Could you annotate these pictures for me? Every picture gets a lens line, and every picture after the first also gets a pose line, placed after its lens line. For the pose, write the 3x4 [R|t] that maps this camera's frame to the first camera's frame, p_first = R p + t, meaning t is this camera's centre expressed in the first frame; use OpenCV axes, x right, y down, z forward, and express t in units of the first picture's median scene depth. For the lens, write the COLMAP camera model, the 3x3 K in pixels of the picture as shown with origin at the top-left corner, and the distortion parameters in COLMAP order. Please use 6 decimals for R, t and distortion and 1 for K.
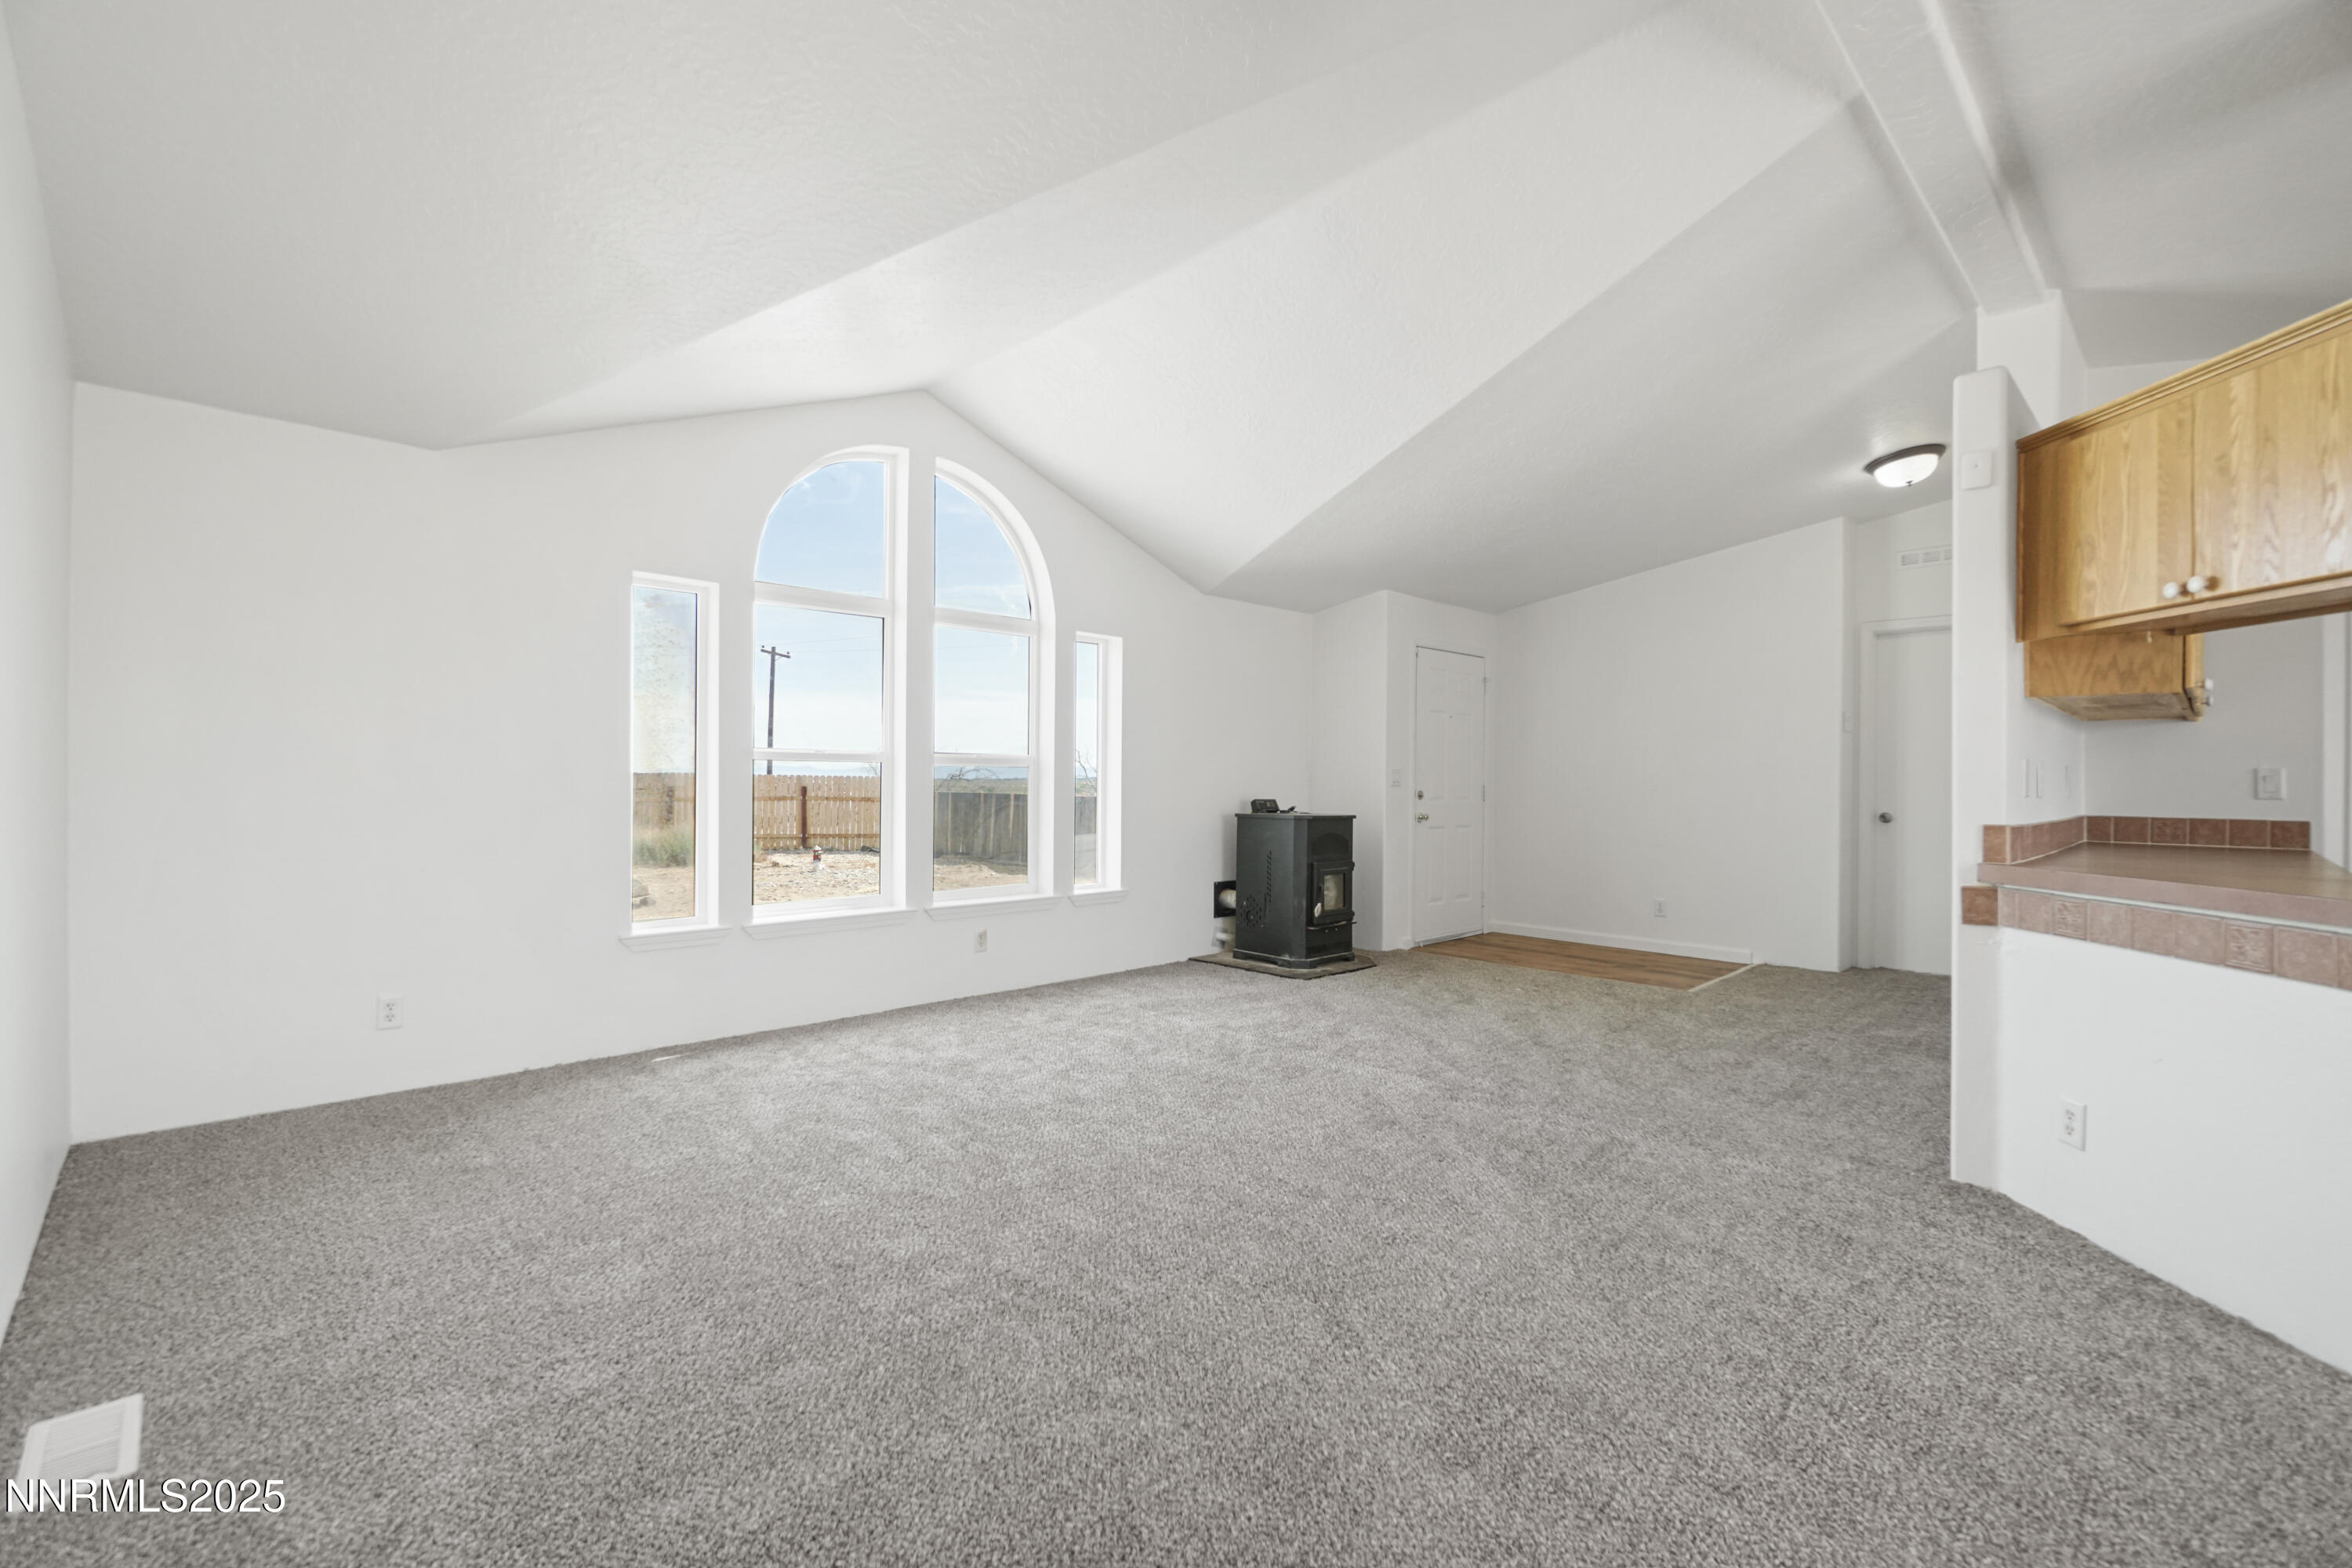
lens RADIAL K [[1016.7, 0, 1166.2], [0, 1016.7, 779.3], [0, 0, 1]] dist [-0.000014, -0.000008]
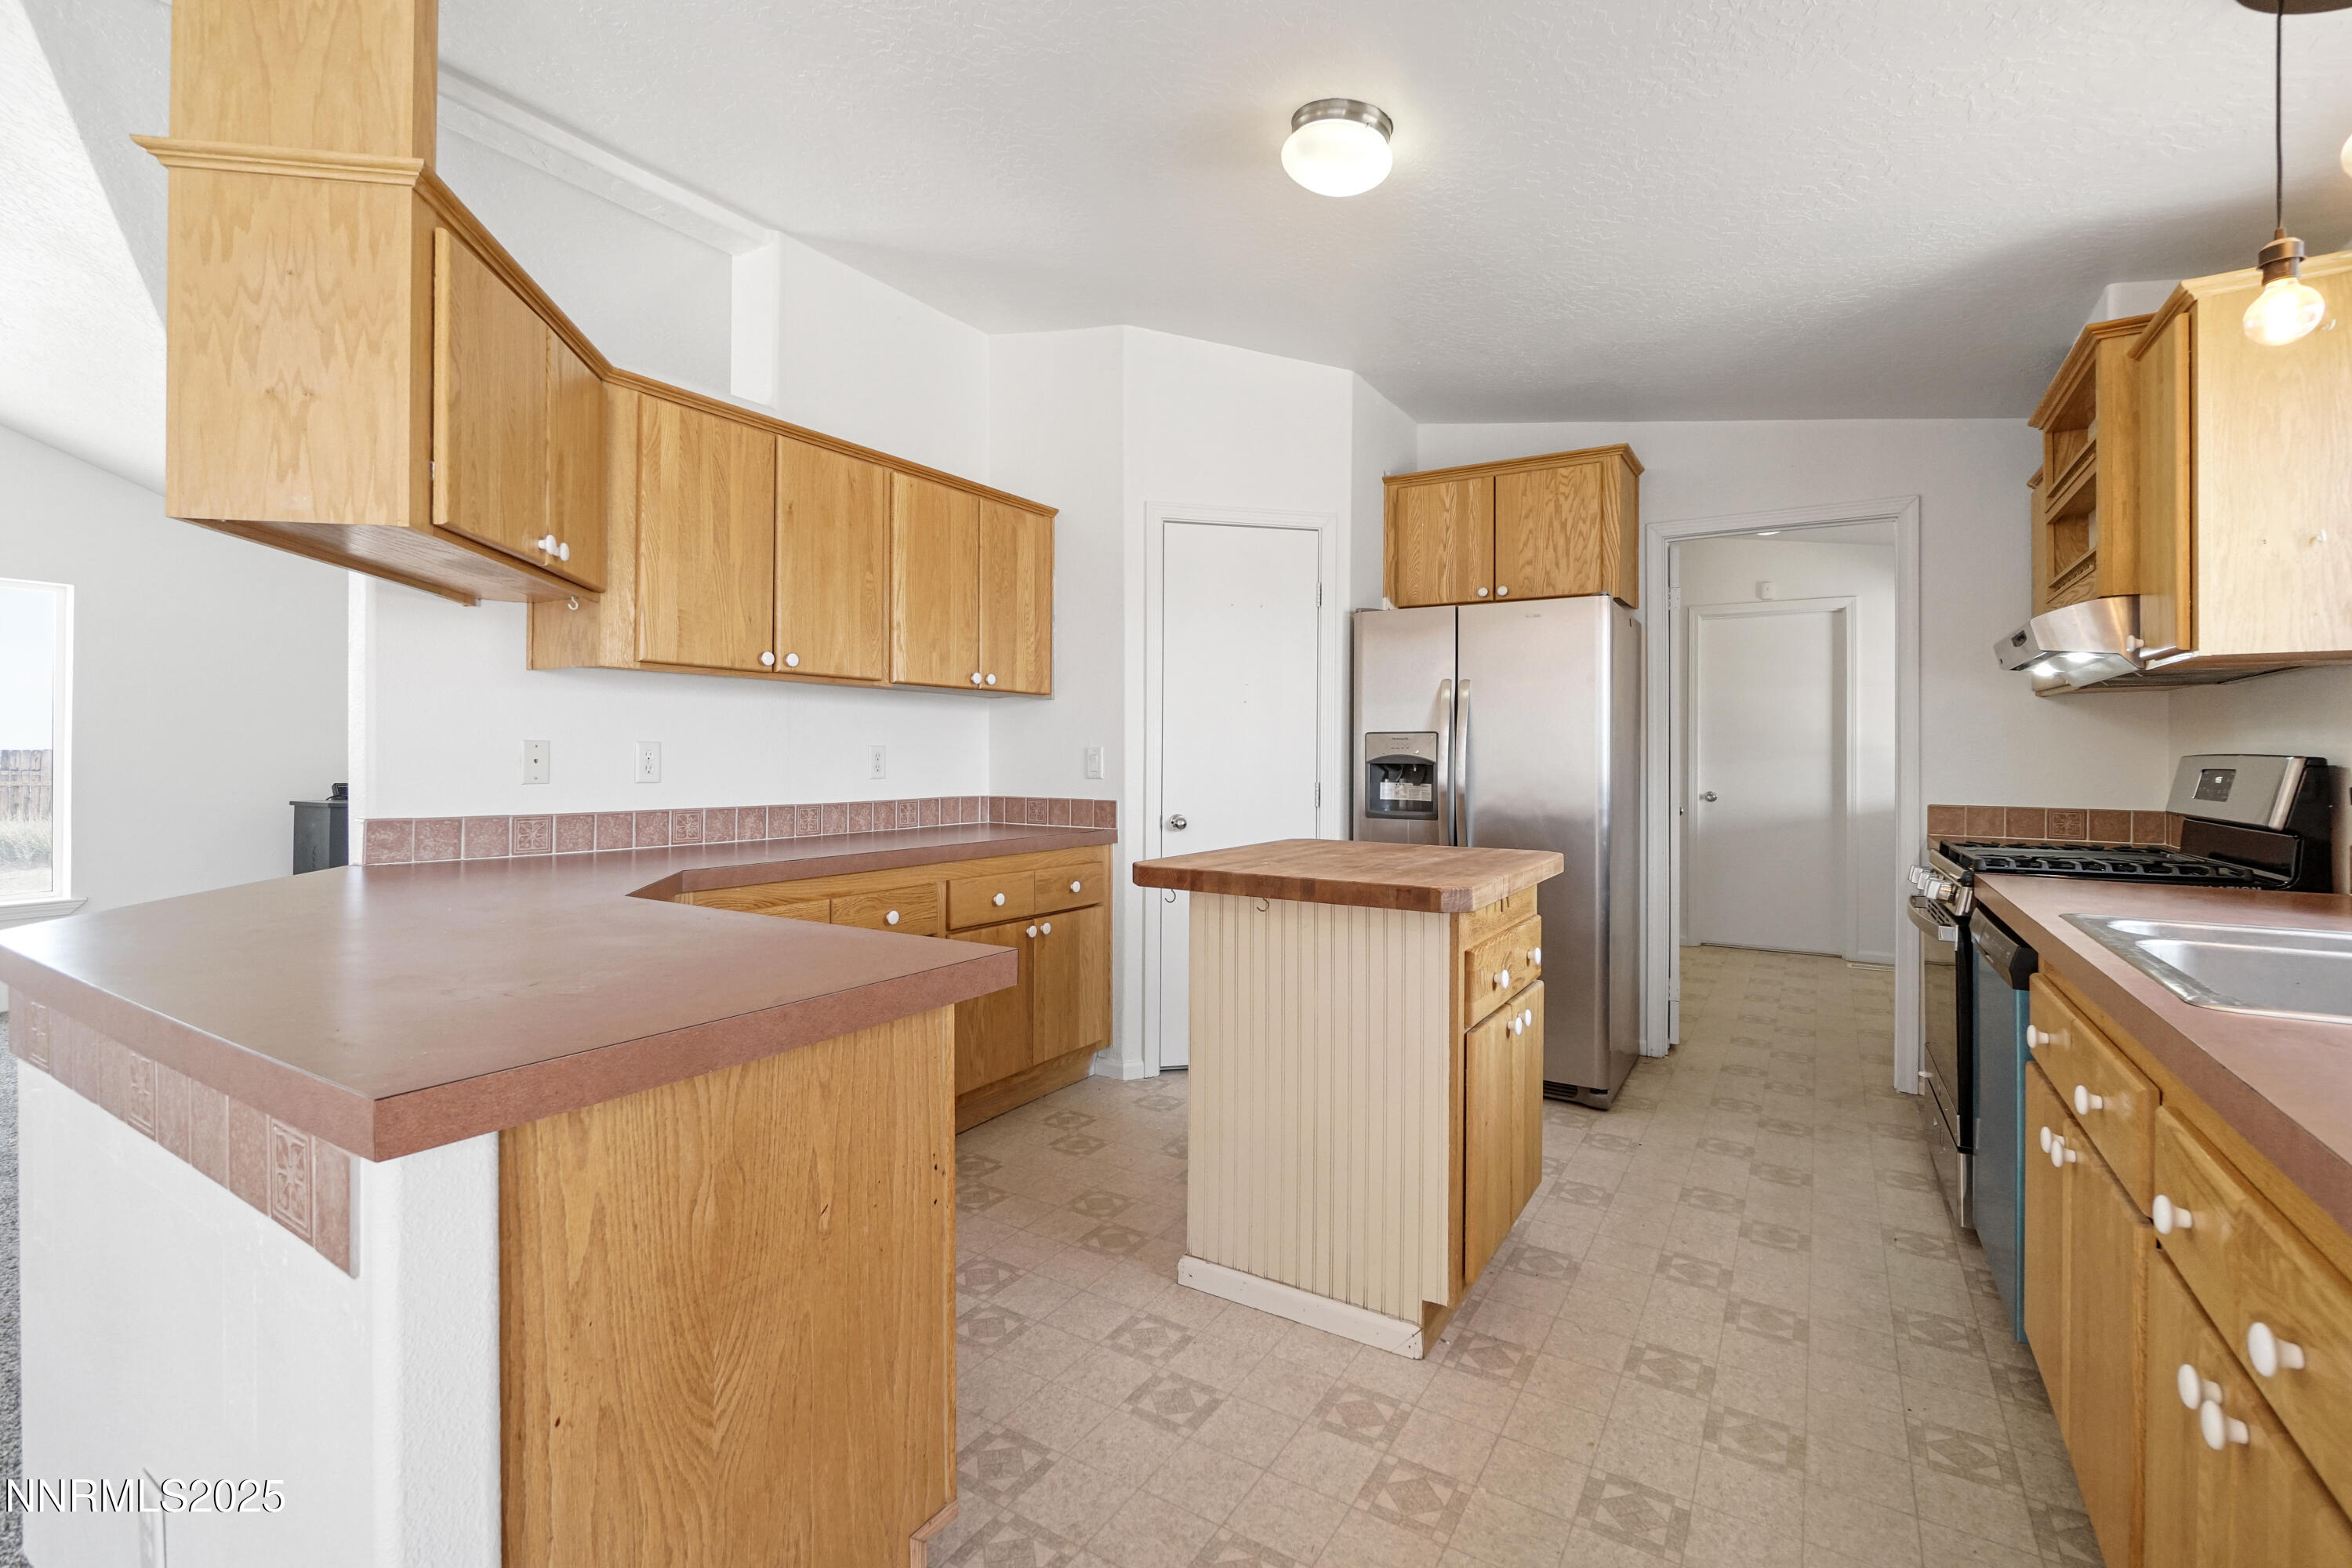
lens RADIAL K [[1039.2, 0, 1176.5], [0, 1039.2, 748.1], [0, 0, 1]] dist [-0.002640, -0.001243]
pose [[0.969030, -0.006126, 0.246868, 1.365212], [0.007907, 0.999949, -0.006222, -0.004261], [-0.246817, 0.007981, 0.969029, -0.007252]]
